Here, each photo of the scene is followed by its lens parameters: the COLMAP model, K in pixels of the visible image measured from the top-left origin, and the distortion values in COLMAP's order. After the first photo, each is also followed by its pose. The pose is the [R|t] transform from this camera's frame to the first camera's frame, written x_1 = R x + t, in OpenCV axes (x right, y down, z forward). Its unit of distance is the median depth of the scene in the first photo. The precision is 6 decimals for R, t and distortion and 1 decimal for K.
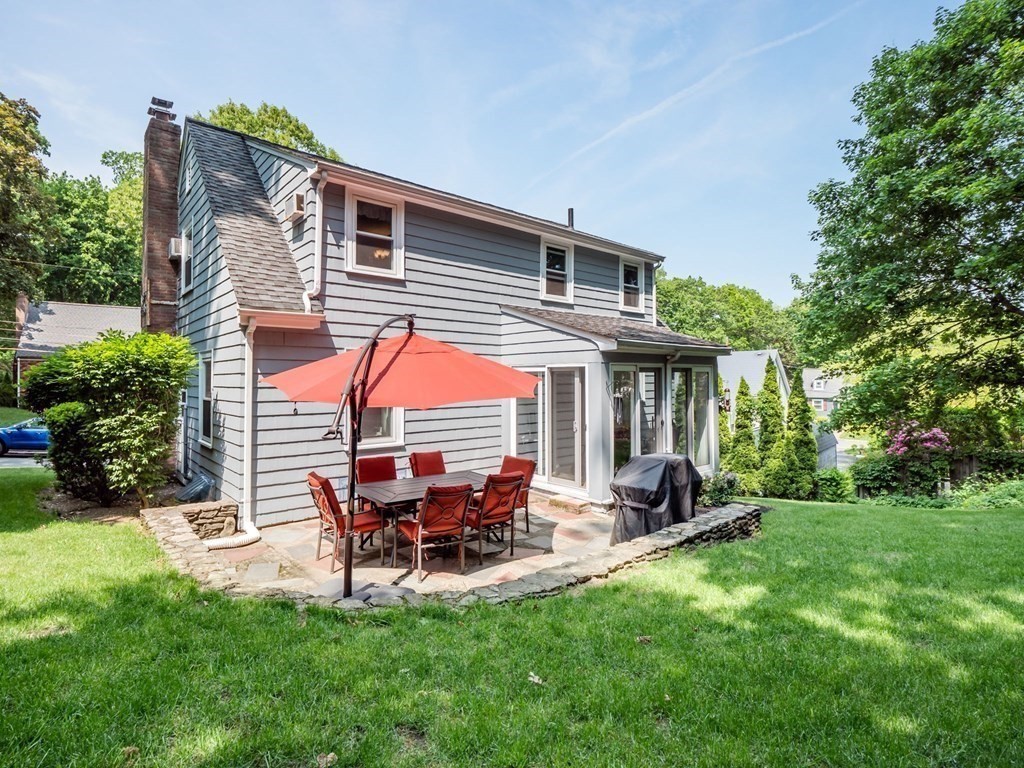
lens RADIAL K [[532.6, 0, 513.3], [0, 532.6, 379.0], [0, 0, 1]] dist [-0.004542, -0.000084]
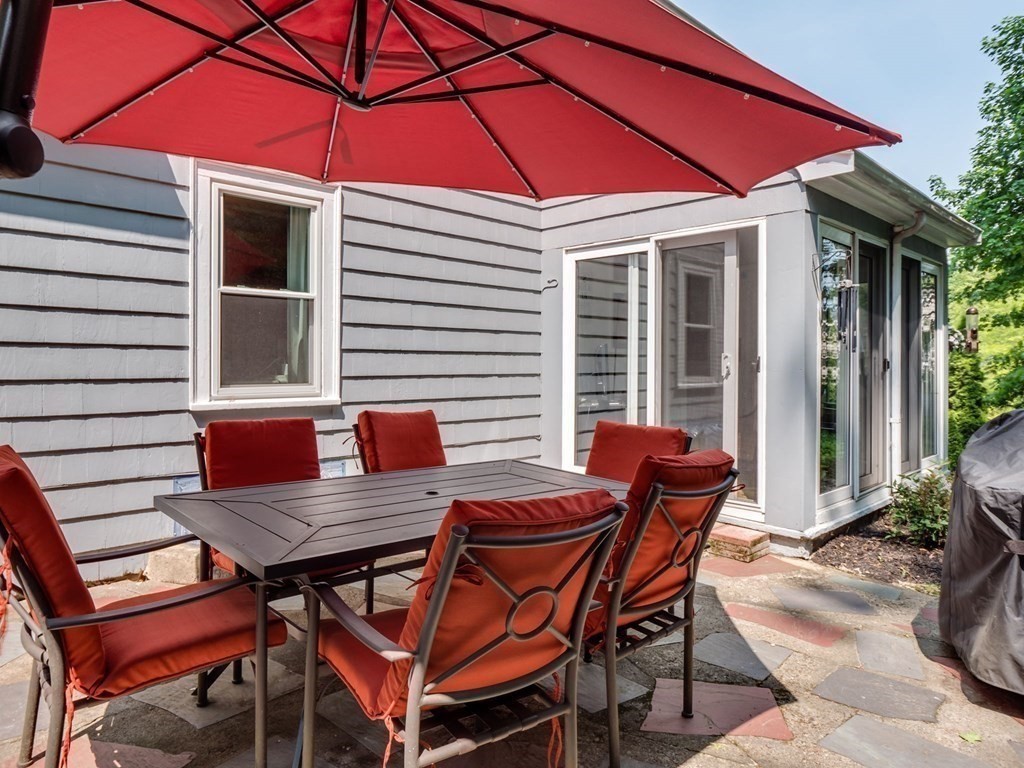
lens RADIAL K [[685.8, 0, 512.4], [0, 685.8, 374.9], [0, 0, 1]] dist [-0.002756, 0.000019]
pose [[0.998825, 0.006304, 0.048052, -0.092398], [-0.007340, 0.999744, 0.021406, 0.088037], [-0.047905, -0.021733, 0.998615, 0.439153]]
